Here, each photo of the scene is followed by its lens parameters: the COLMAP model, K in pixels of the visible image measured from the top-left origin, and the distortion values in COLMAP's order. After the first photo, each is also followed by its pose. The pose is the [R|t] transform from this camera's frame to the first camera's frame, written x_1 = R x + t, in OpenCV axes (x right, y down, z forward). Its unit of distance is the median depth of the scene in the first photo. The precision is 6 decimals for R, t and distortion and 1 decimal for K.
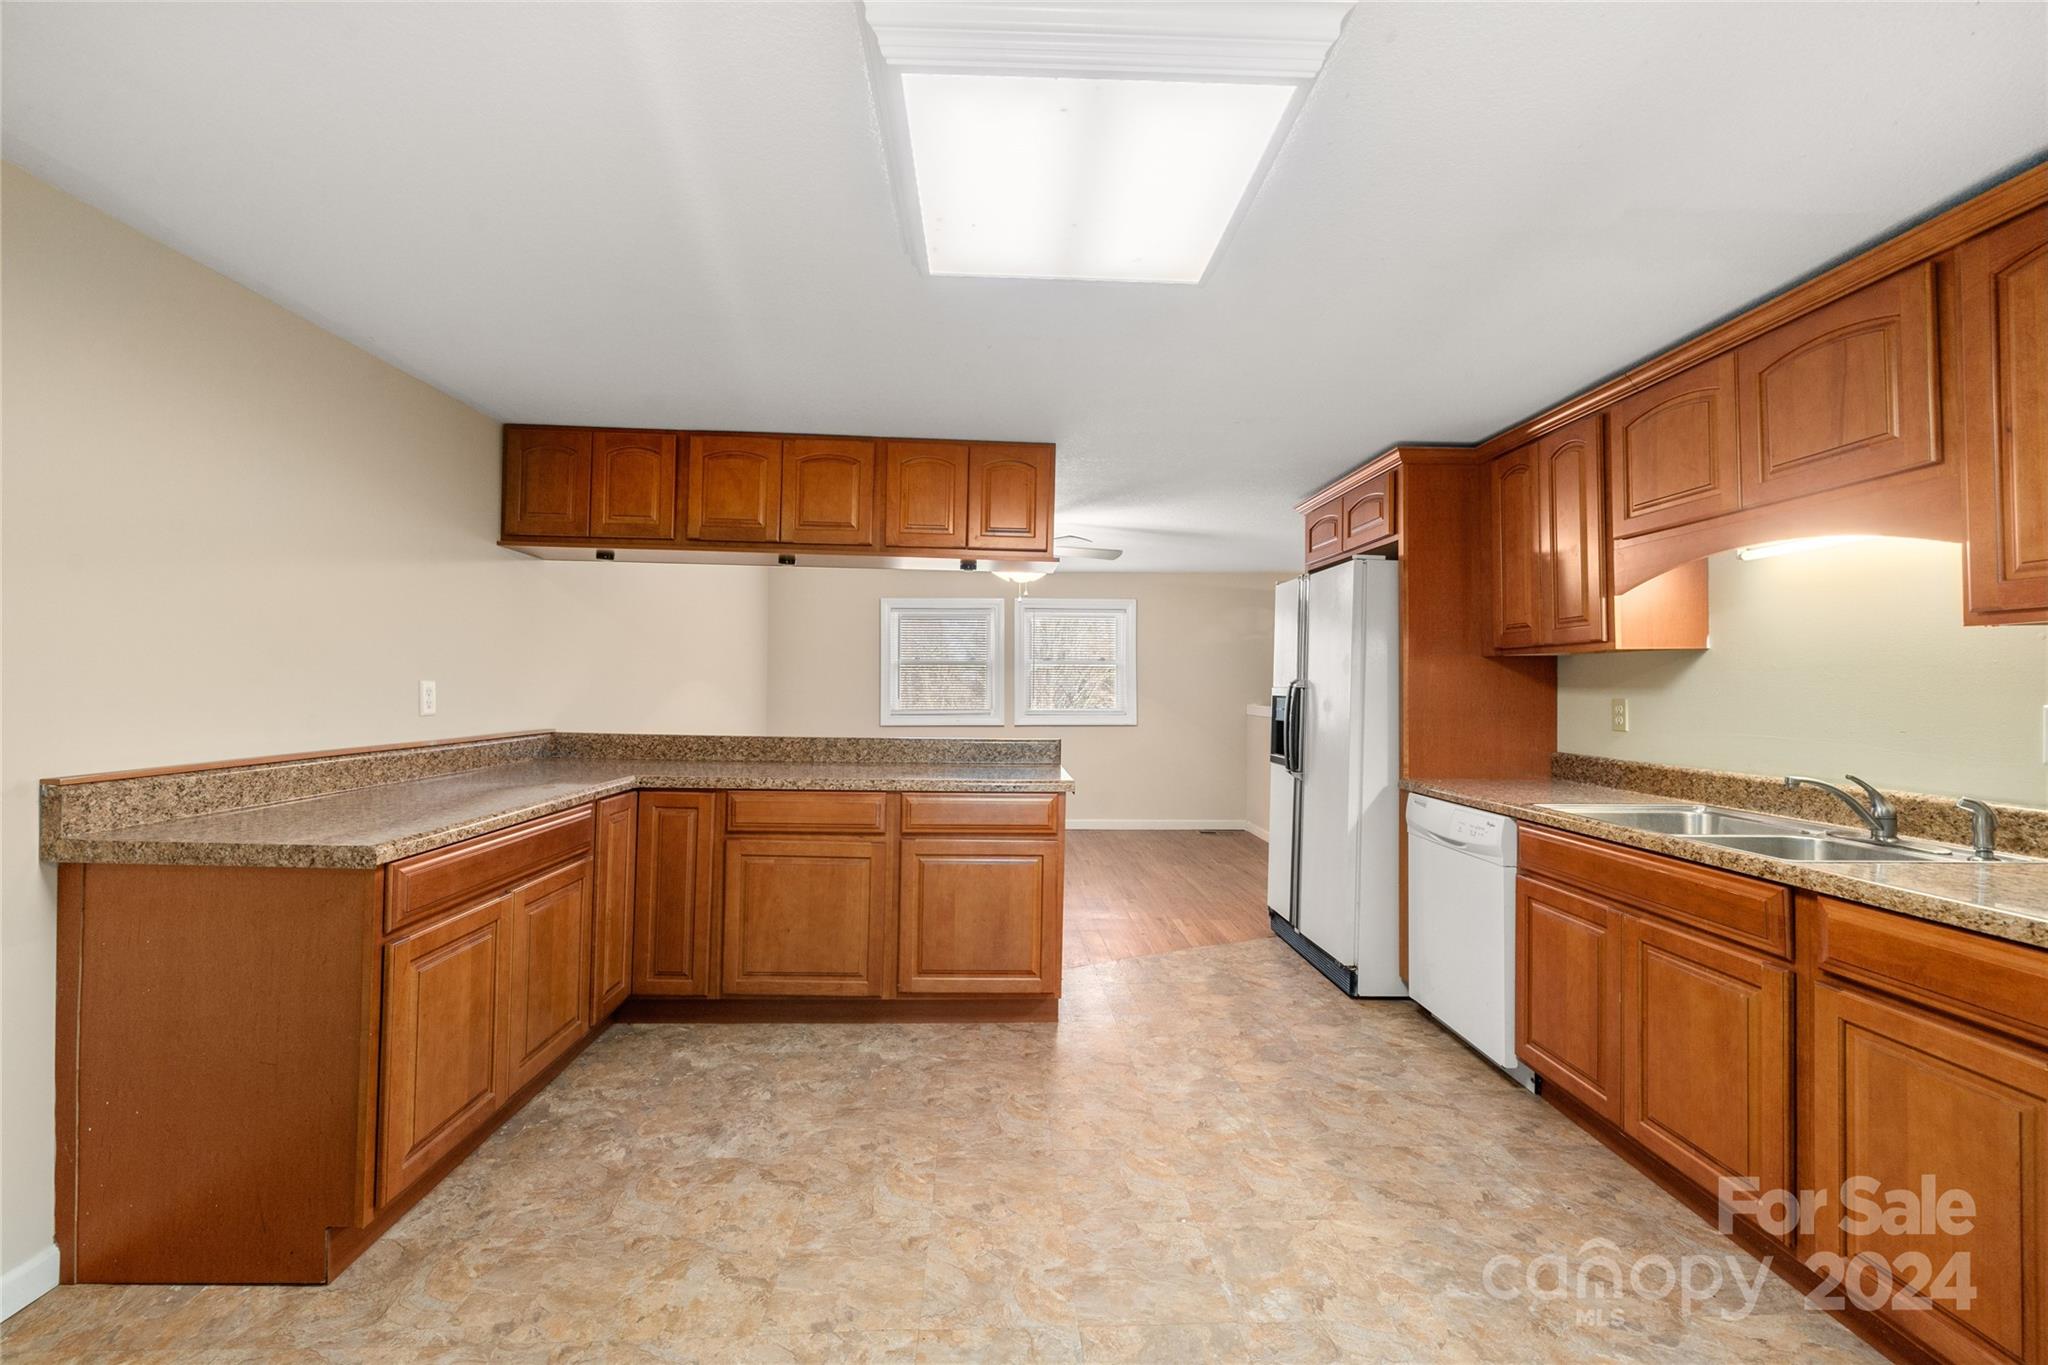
lens RADIAL K [[834.6, 0, 1018.6], [0, 834.6, 665.2], [0, 0, 1]] dist [0.001364, 0.000119]
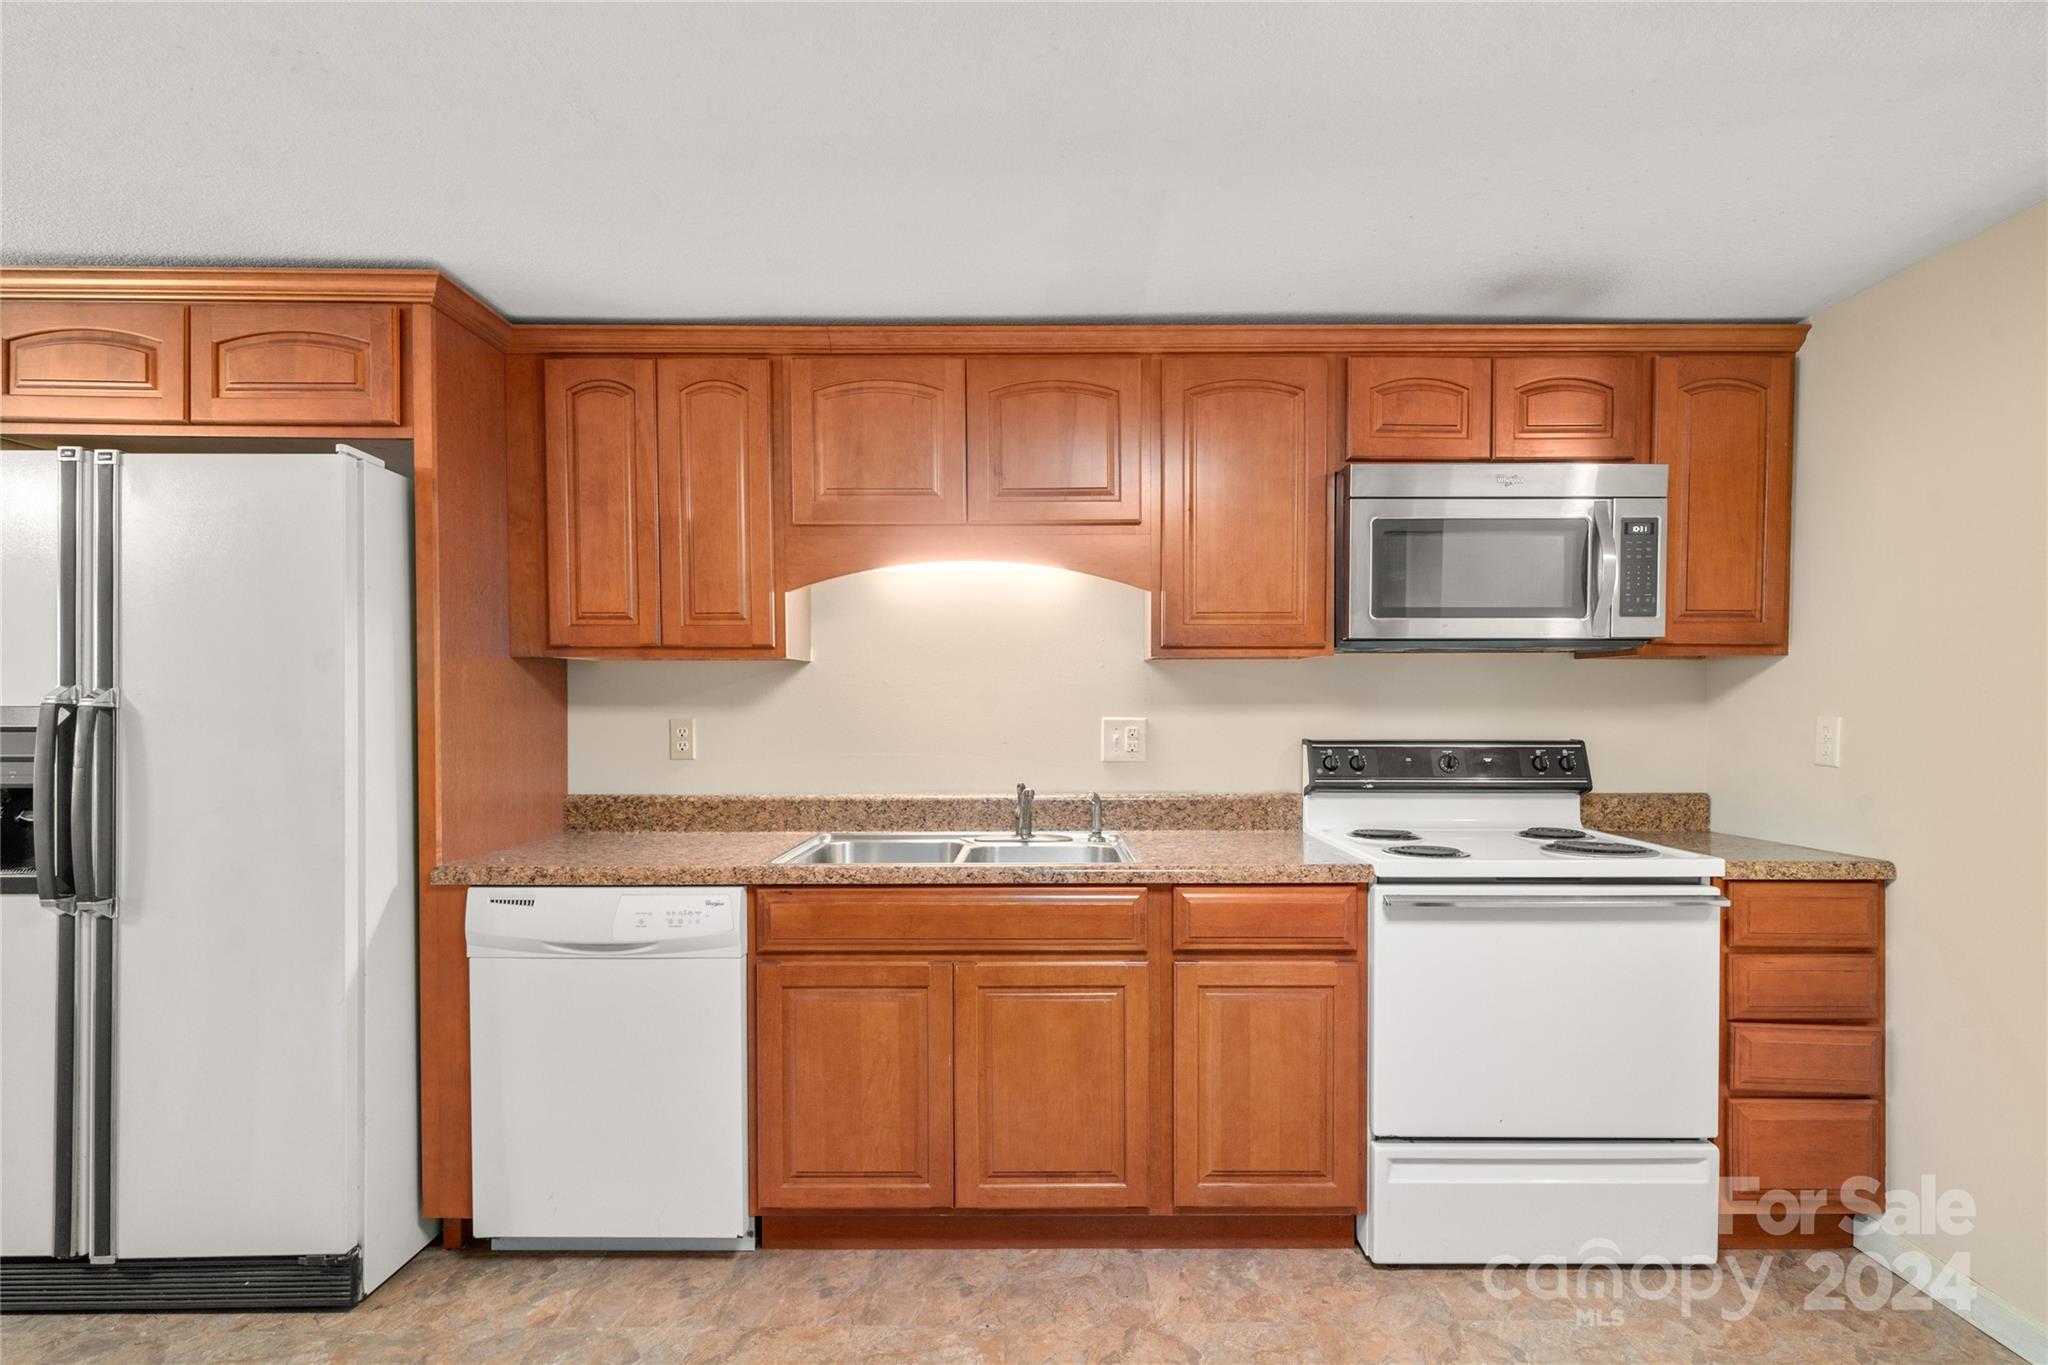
lens RADIAL K [[1012.7, 0, 1046.5], [0, 1012.7, 717.1], [0, 0, 1]] dist [0.004096, 0.000894]
pose [[0.024363, -0.017131, 0.999556, -0.250607], [-0.025754, 0.999511, 0.017758, 0.013421], [-0.999371, -0.026175, 0.023910, 0.671108]]
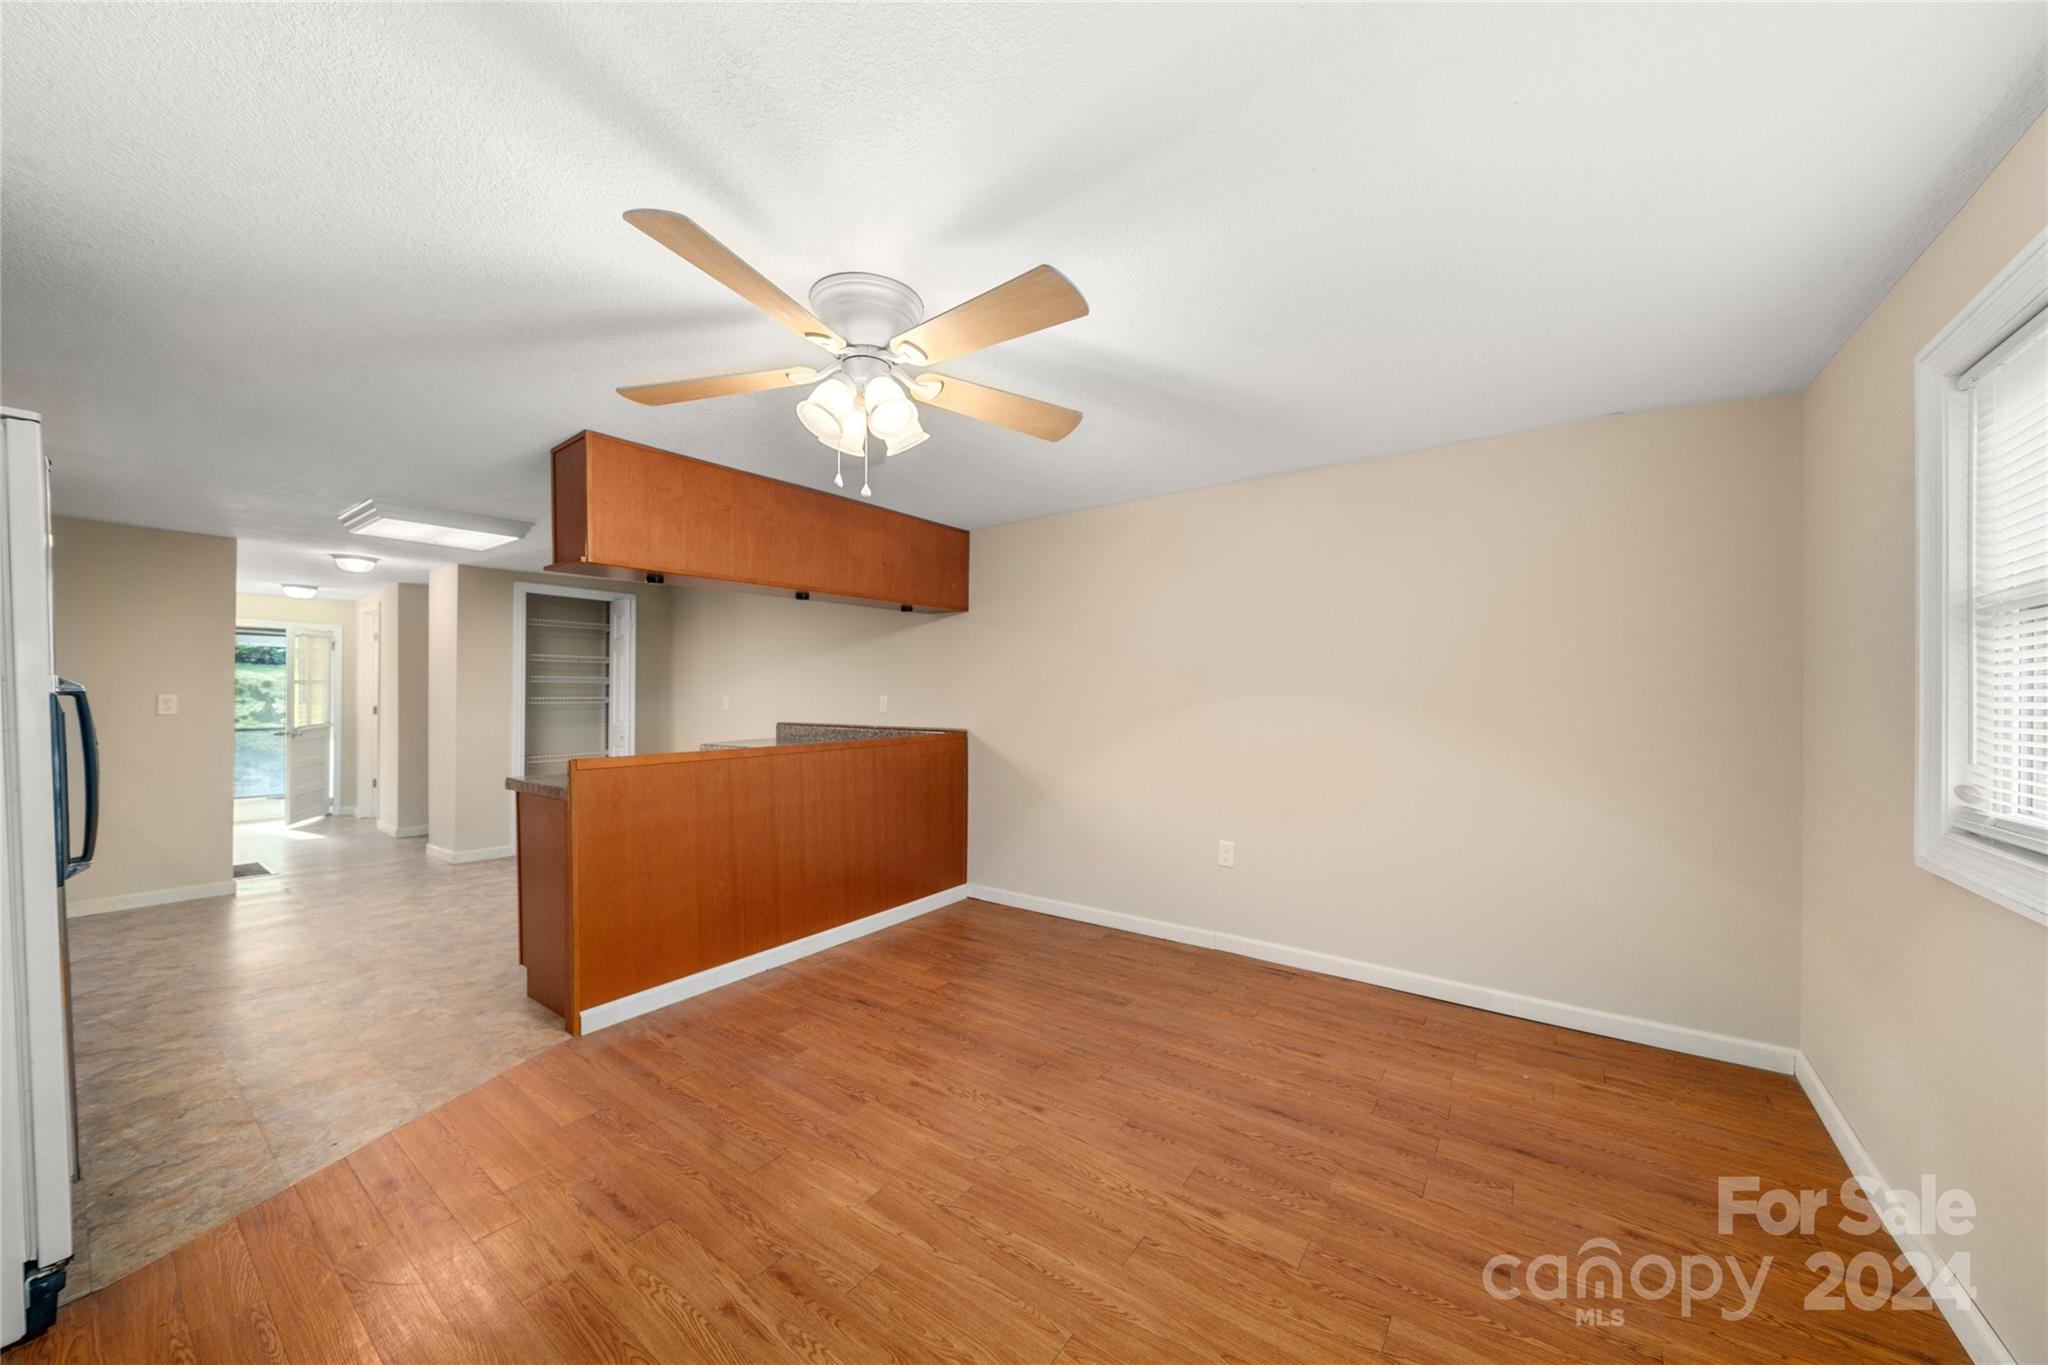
lens RADIAL K [[716.7, 0, 1019.7], [0, 716.7, 695.4], [0, 0, 1]] dist [-0.002680, -0.000386]
pose [[-0.621751, -0.011977, -0.783123, 0.433984], [0.009755, 0.999687, -0.023034, 0.059783], [0.783154, -0.021961, -0.621440, 2.345213]]
